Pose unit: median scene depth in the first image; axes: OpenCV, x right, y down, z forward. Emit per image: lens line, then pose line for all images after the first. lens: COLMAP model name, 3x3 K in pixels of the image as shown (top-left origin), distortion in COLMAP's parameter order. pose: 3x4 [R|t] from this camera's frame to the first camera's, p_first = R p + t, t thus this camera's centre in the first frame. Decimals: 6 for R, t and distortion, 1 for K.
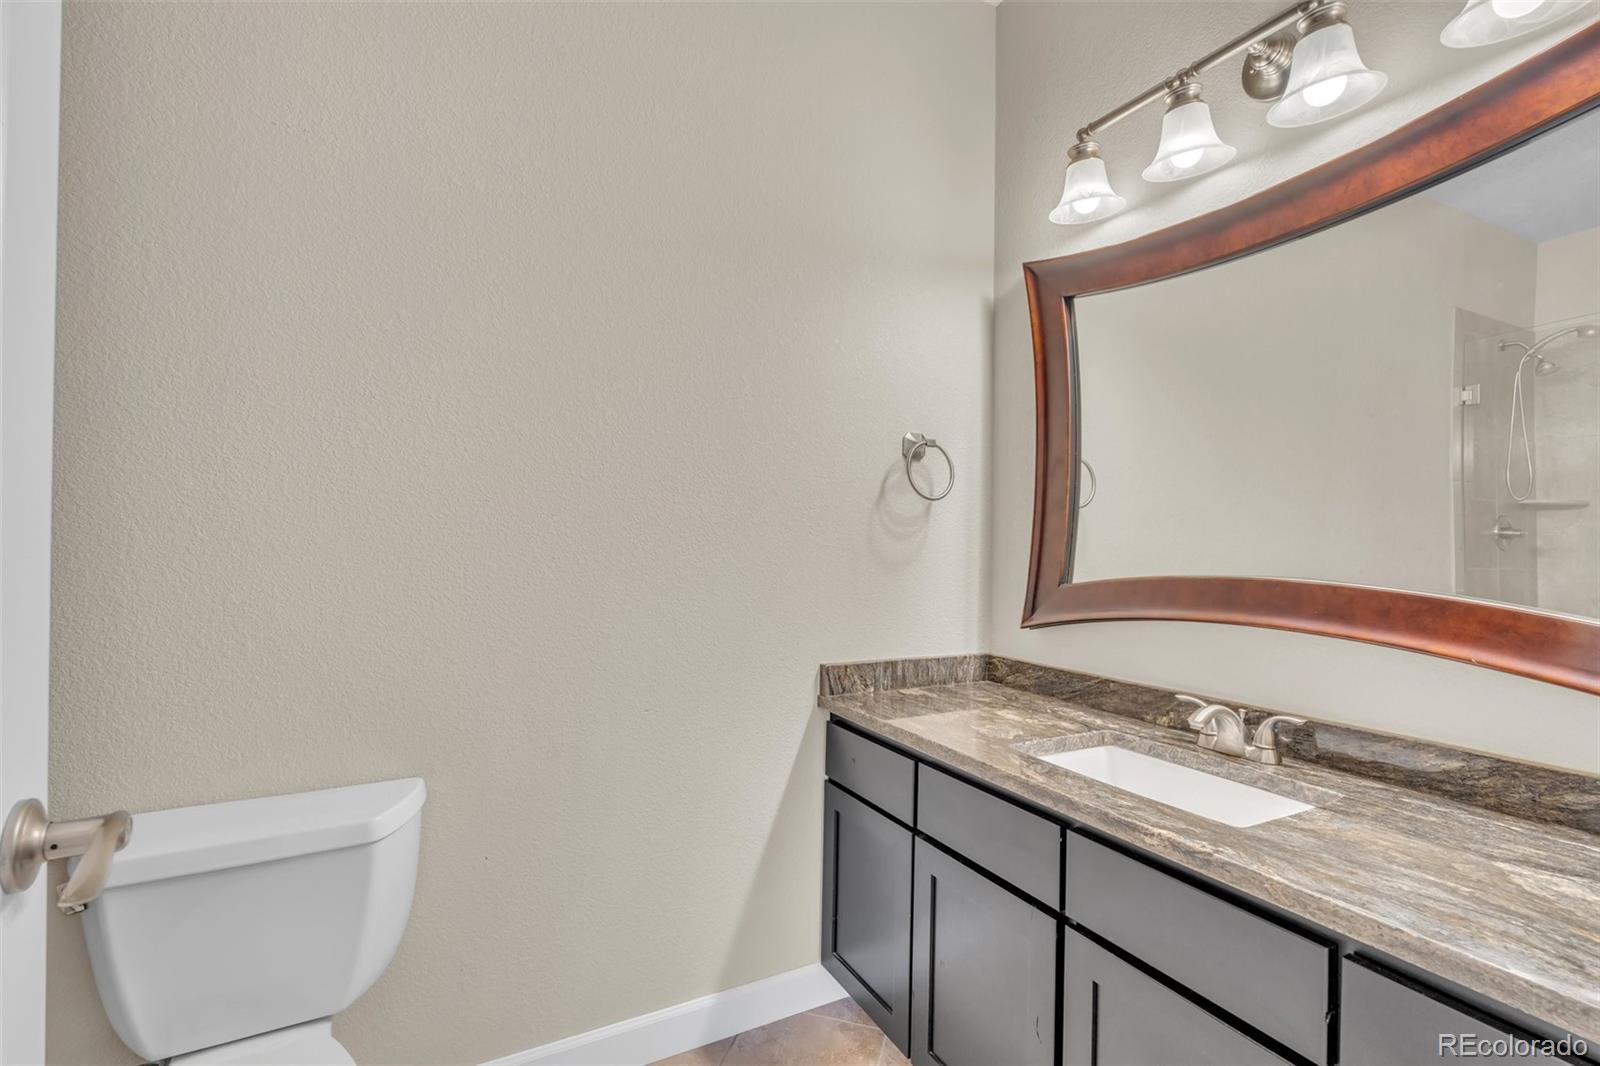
lens RADIAL K [[714.5, 0, 800.0], [0, 714.5, 533.0], [0, 0, 1]] dist [-0.007231, 0.000768]
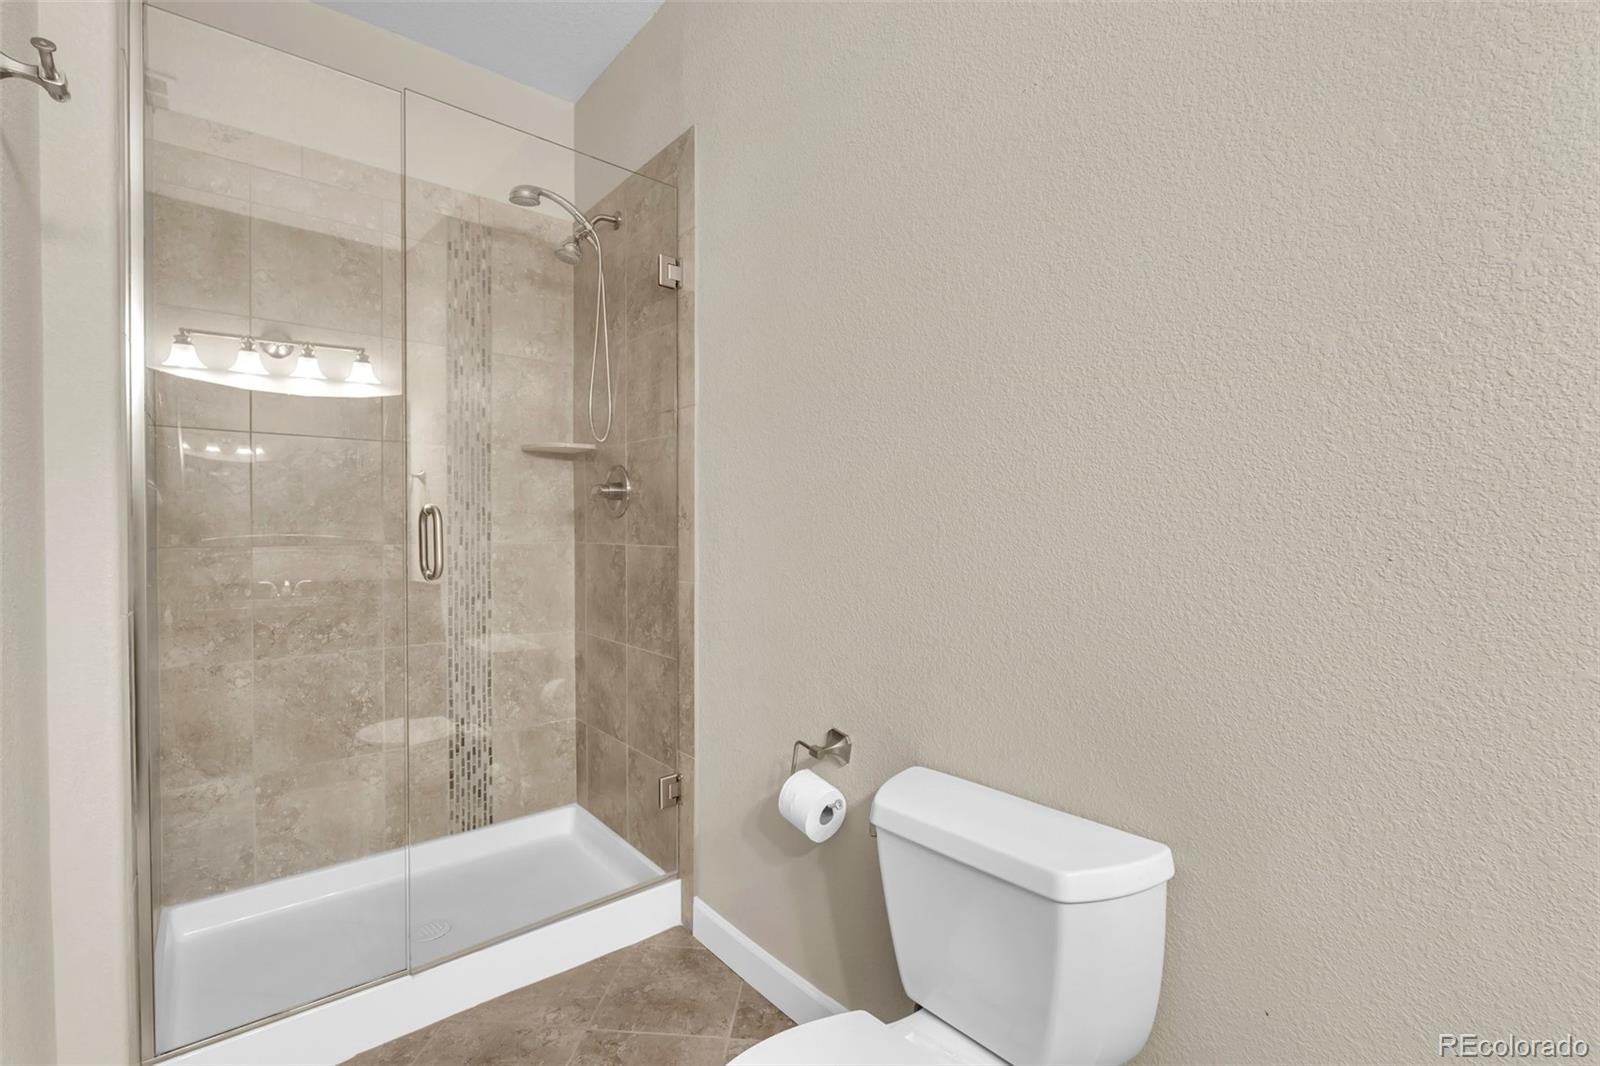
lens RADIAL K [[714.5, 0, 800.0], [0, 714.5, 533.0], [0, 0, 1]] dist [-0.007231, 0.000768]
pose [[0.201375, -0.001719, -0.979513, 0.131054], [0.012702, 0.999919, 0.000857, 0.008834], [0.979432, -0.012615, 0.201381, 0.513824]]
